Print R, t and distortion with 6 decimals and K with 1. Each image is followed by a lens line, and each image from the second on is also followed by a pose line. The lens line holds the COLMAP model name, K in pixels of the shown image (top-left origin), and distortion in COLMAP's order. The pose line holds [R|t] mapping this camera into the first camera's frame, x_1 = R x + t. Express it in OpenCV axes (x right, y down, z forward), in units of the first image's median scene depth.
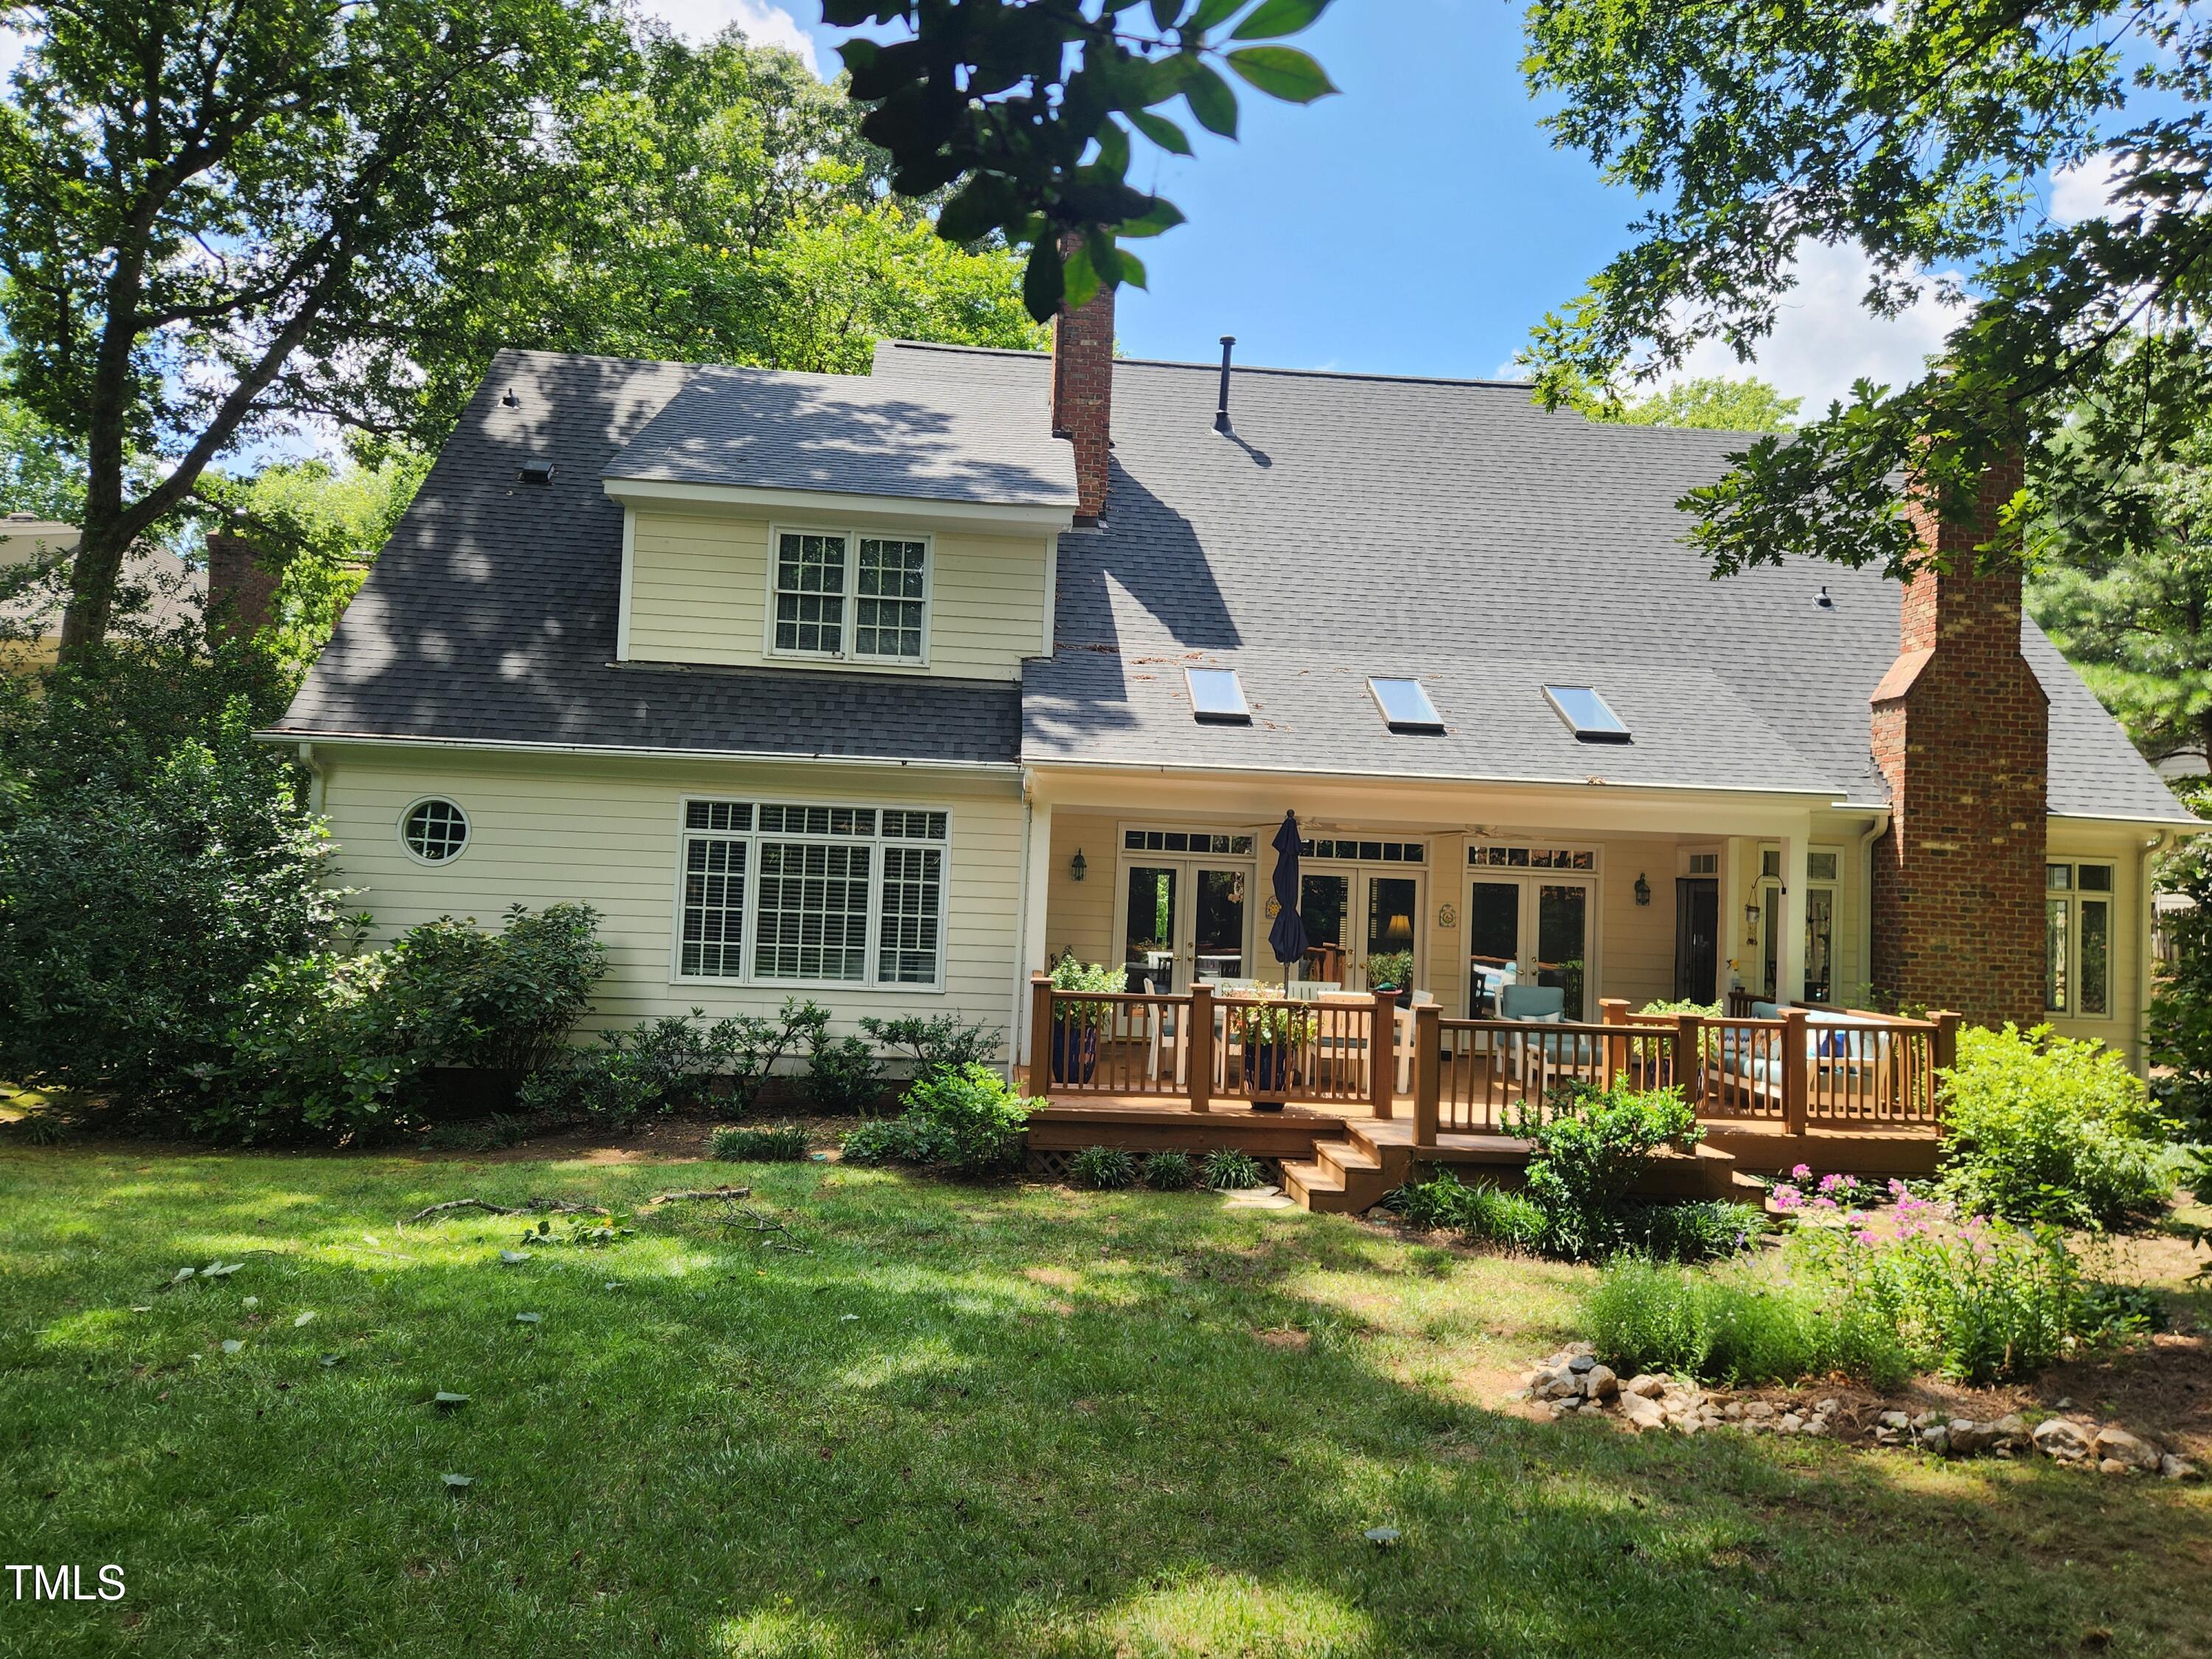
lens RADIAL K [[1540.2, 0, 1115.2], [0, 1540.2, 824.5], [0, 0, 1]] dist [0.071702, -0.056391]
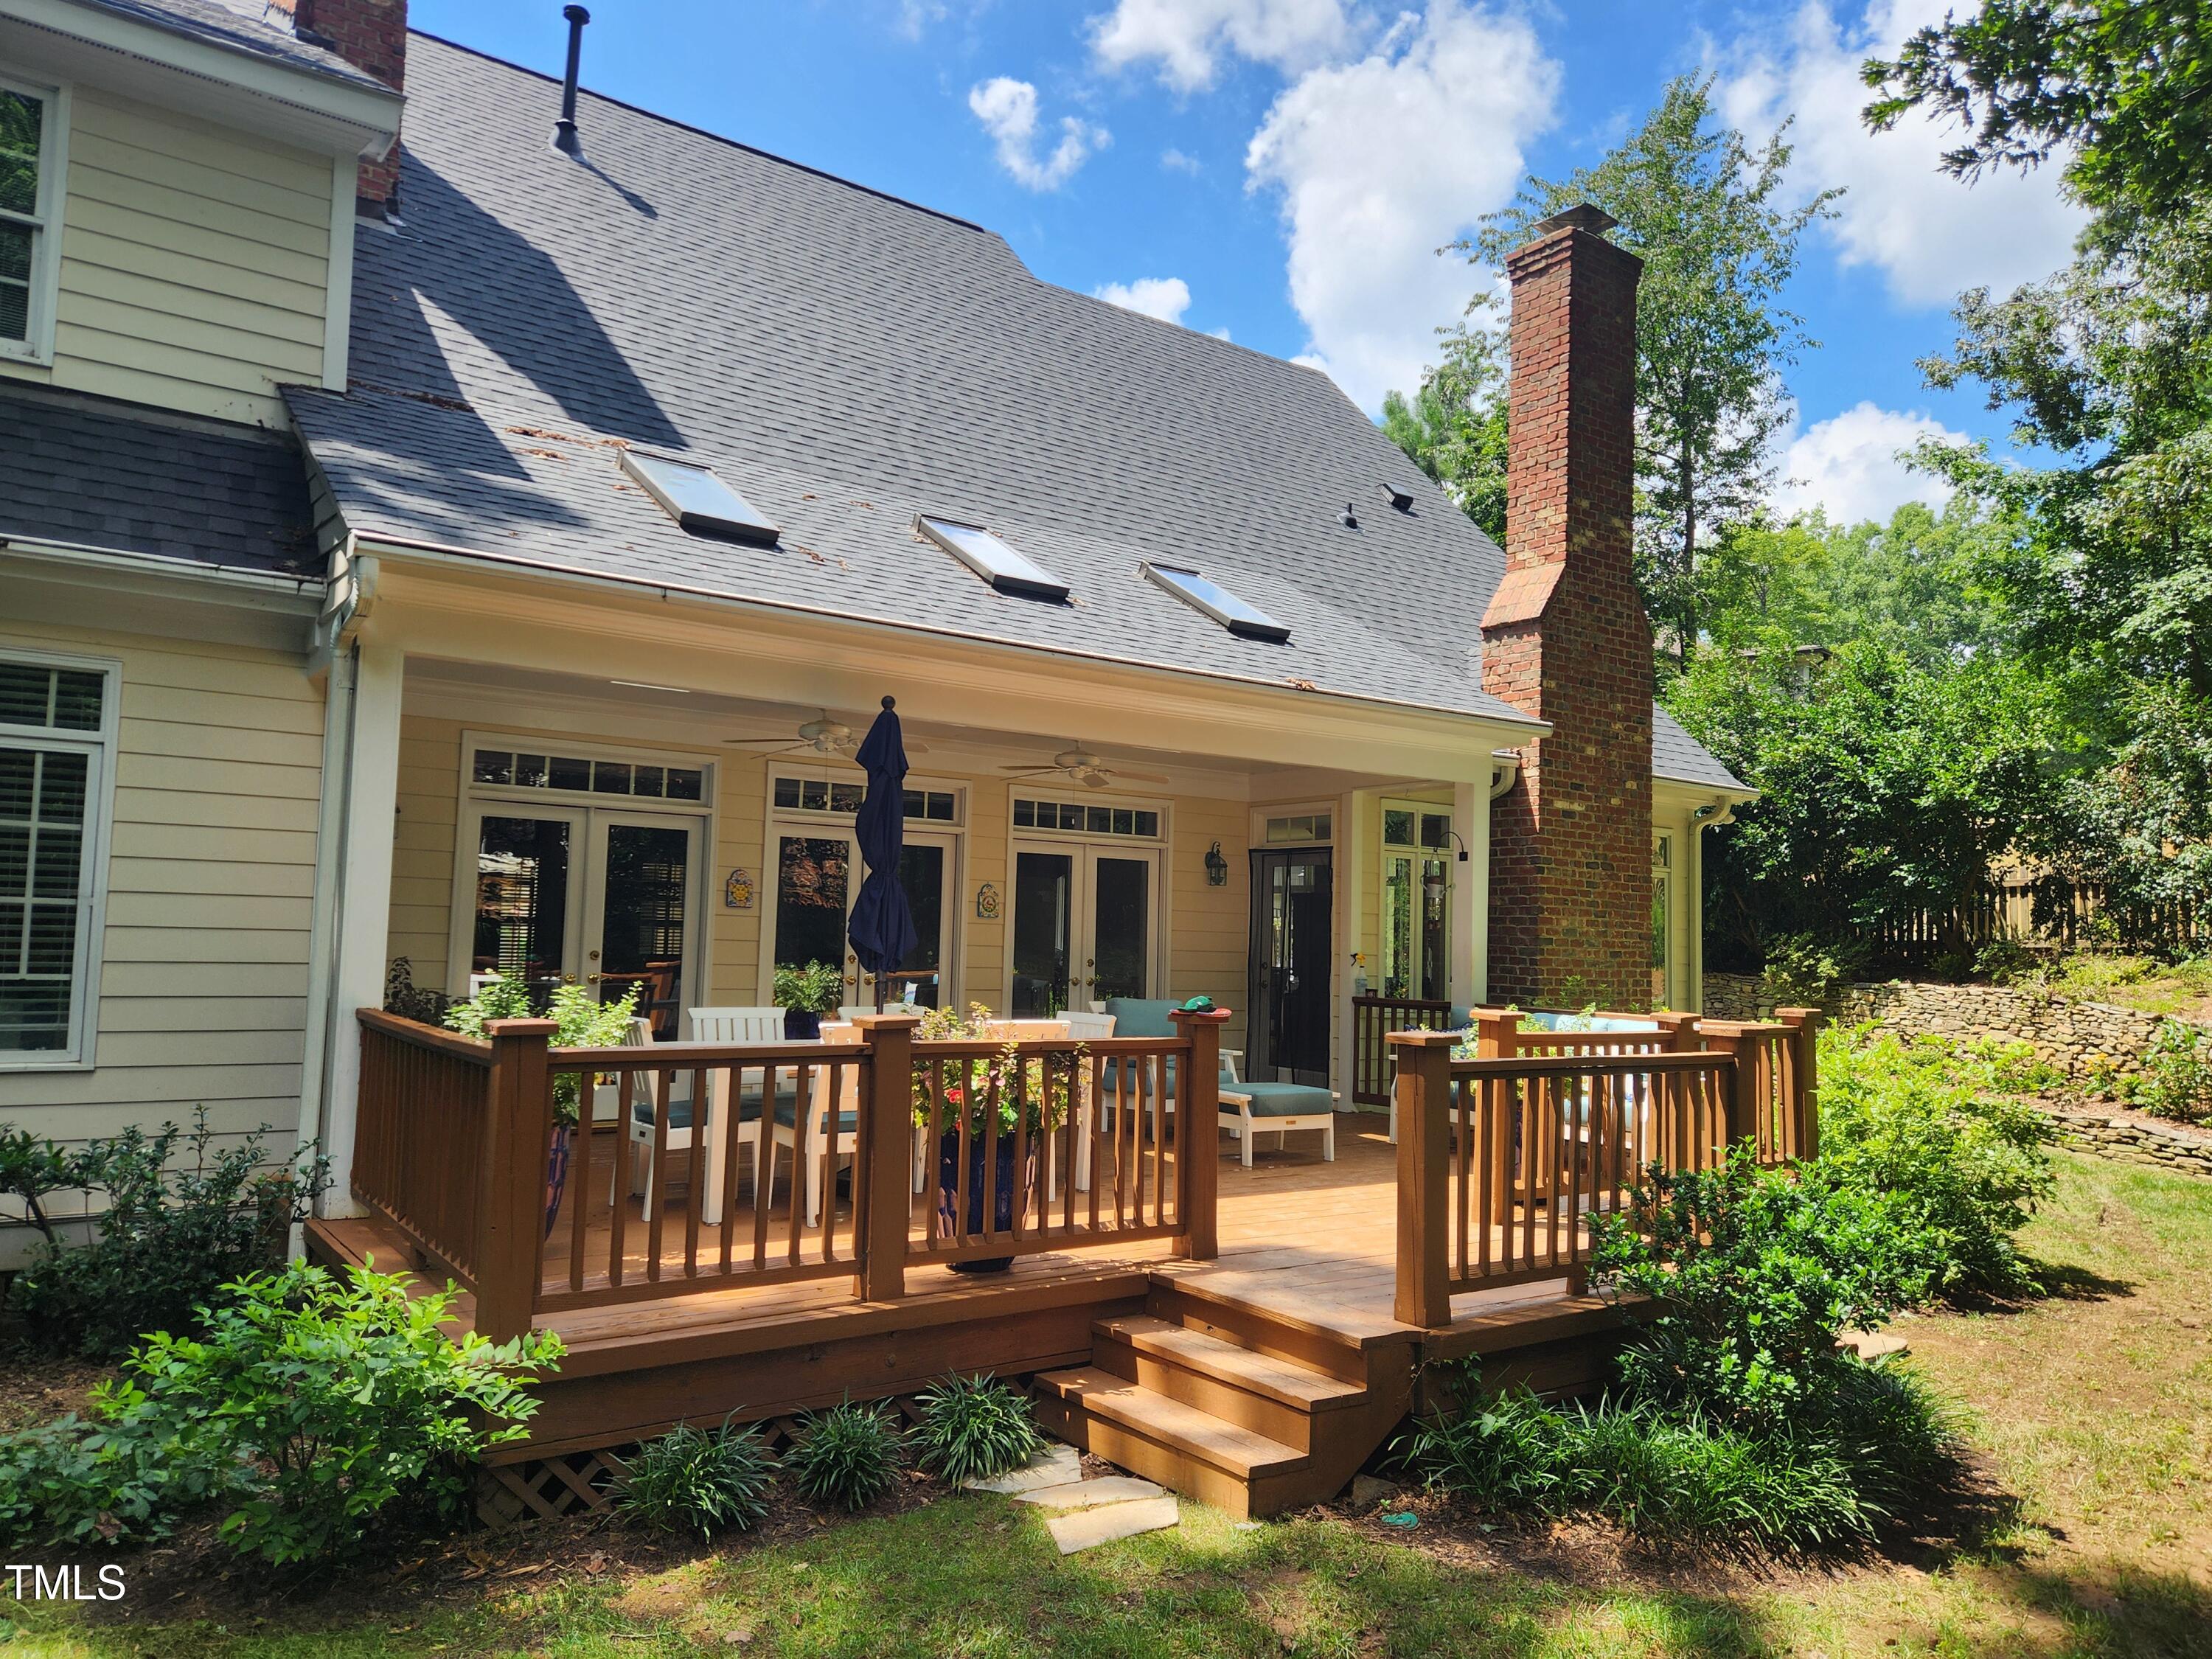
lens RADIAL K [[1540.2, 0, 1101.0], [0, 1540.2, 834.7], [0, 0, 1]] dist [0.071702, -0.056391]
pose [[0.851977, 0.017430, 0.523289, -0.100284], [-0.011890, 0.999832, -0.013944, 0.043060], [-0.523444, 0.005659, 0.852041, 0.445402]]
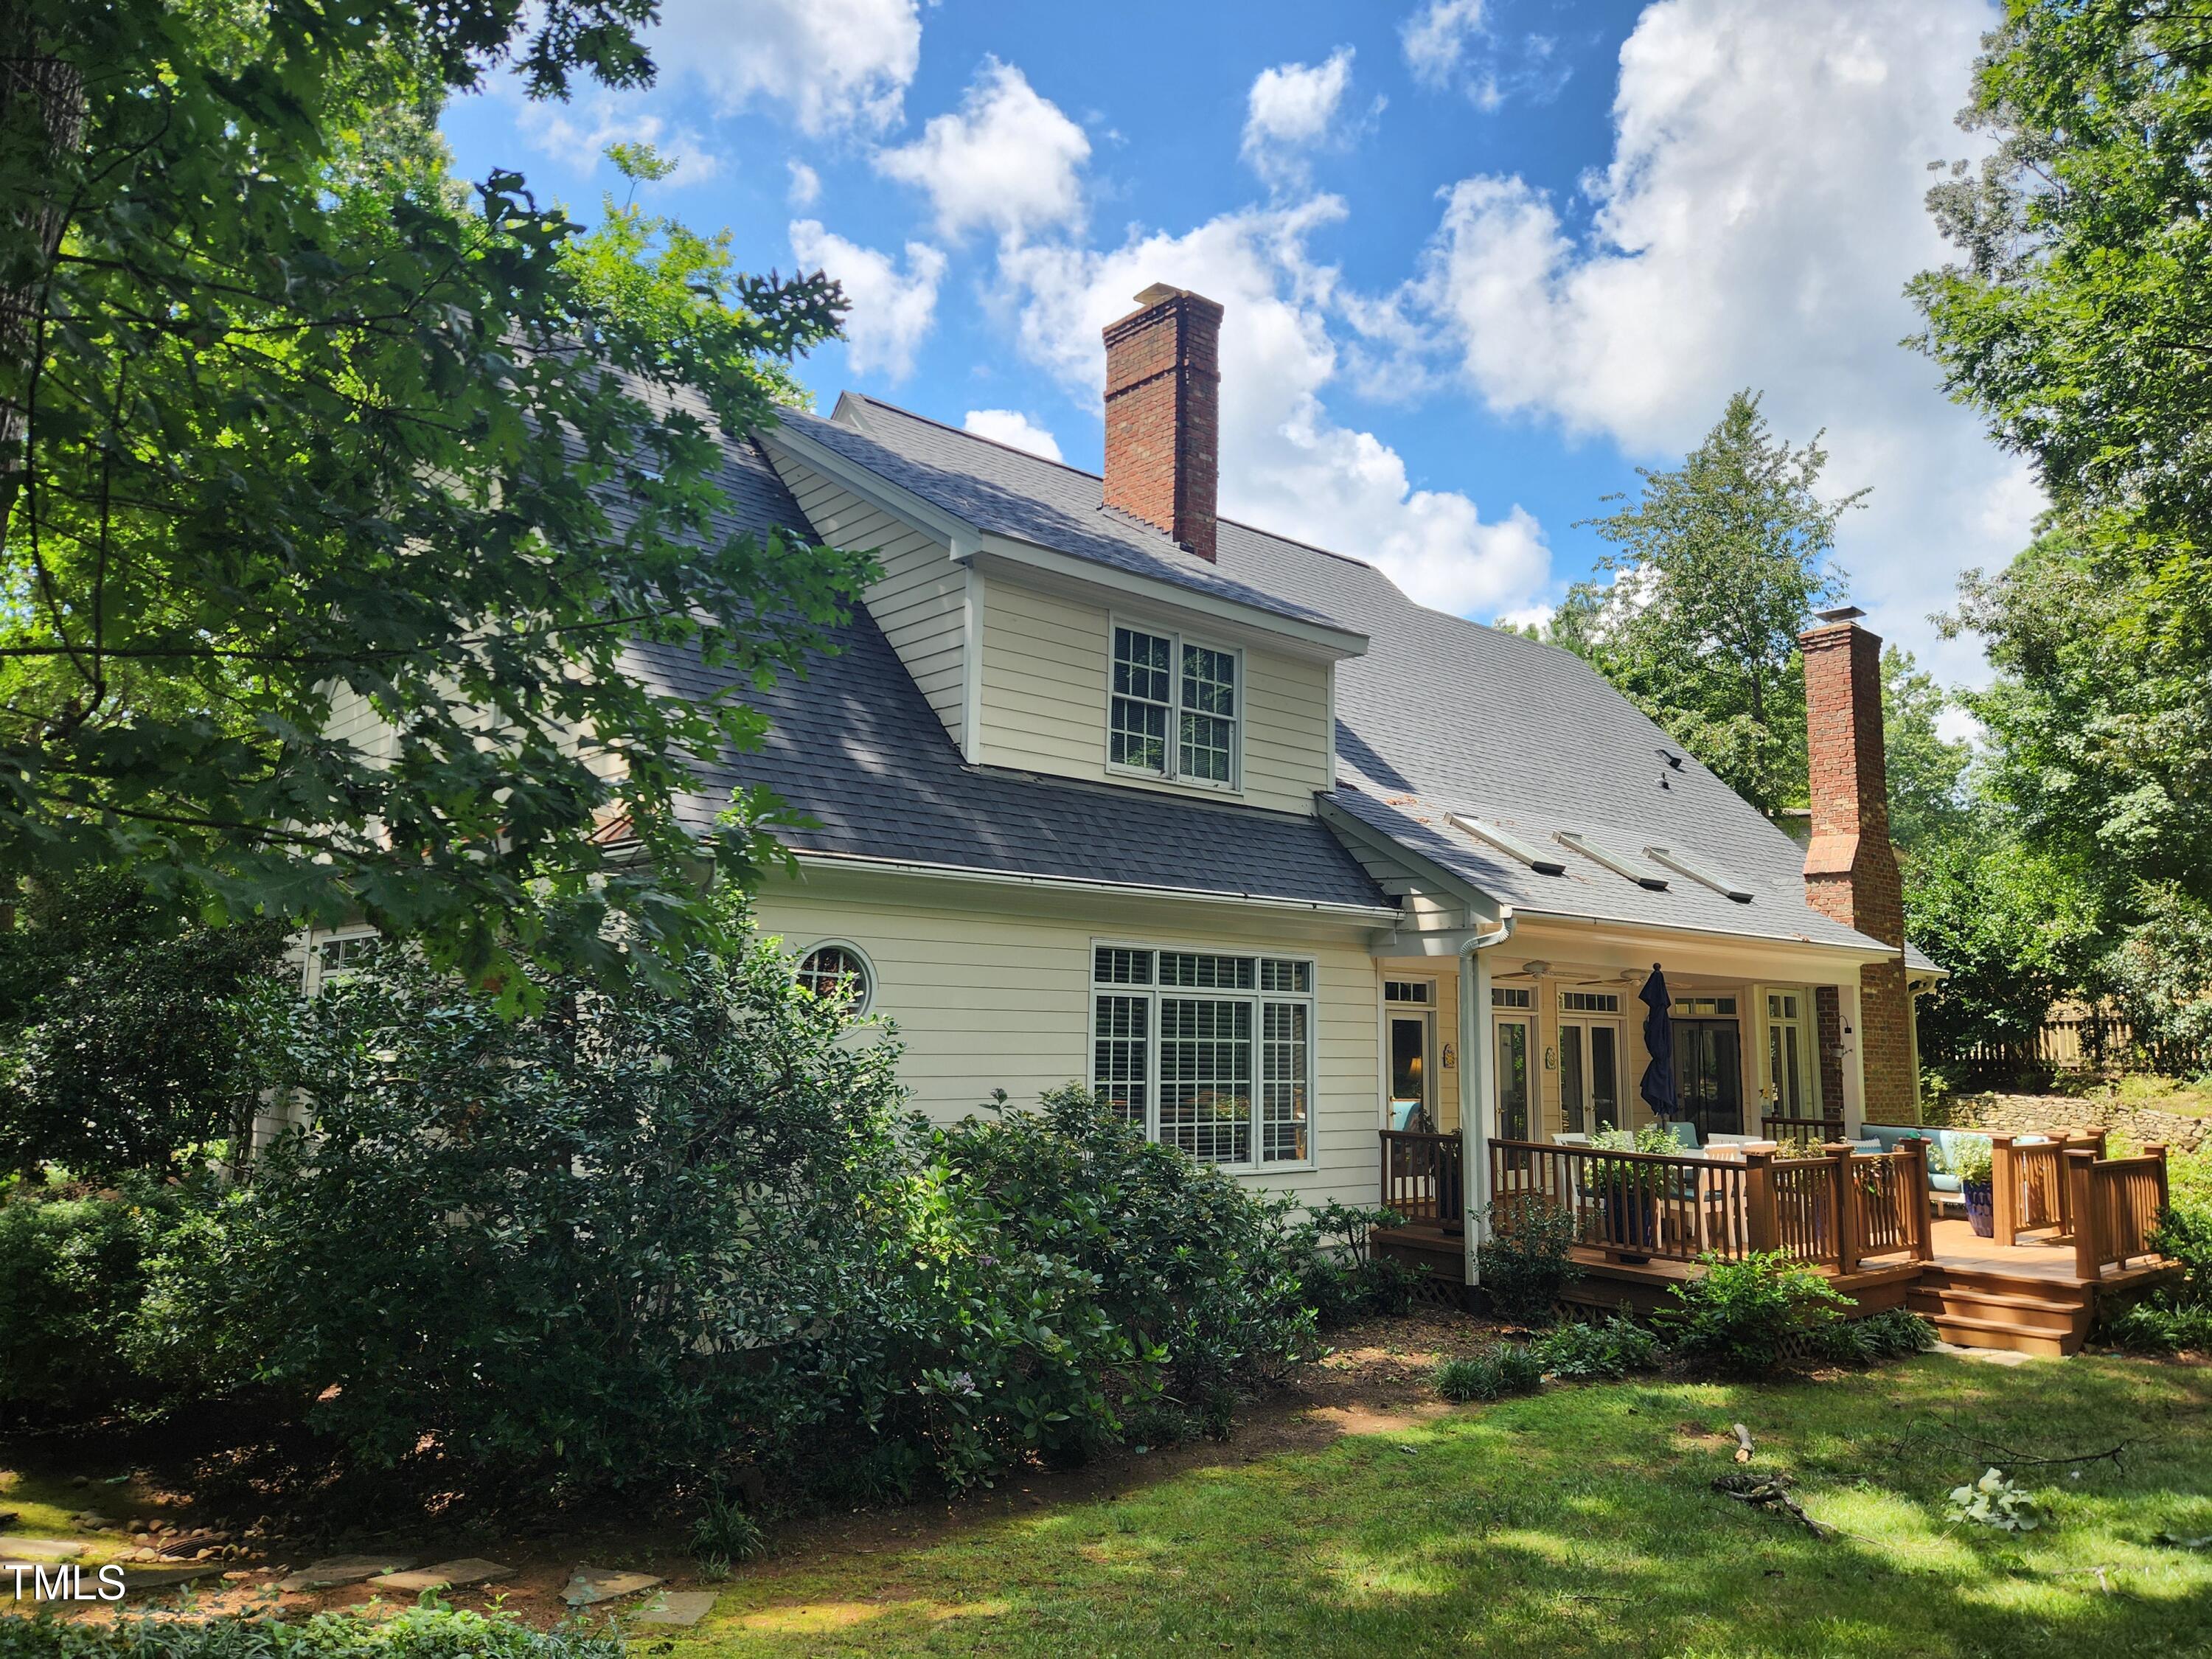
lens RADIAL K [[1540.2, 0, 1116.7], [0, 1540.2, 814.7], [0, 0, 1]] dist [0.071702, -0.056391]
pose [[0.799030, 0.057924, 0.598494, -0.731438], [-0.007837, 0.996268, -0.085960, -0.014793], [-0.601240, 0.063994, 0.796502, 0.351452]]
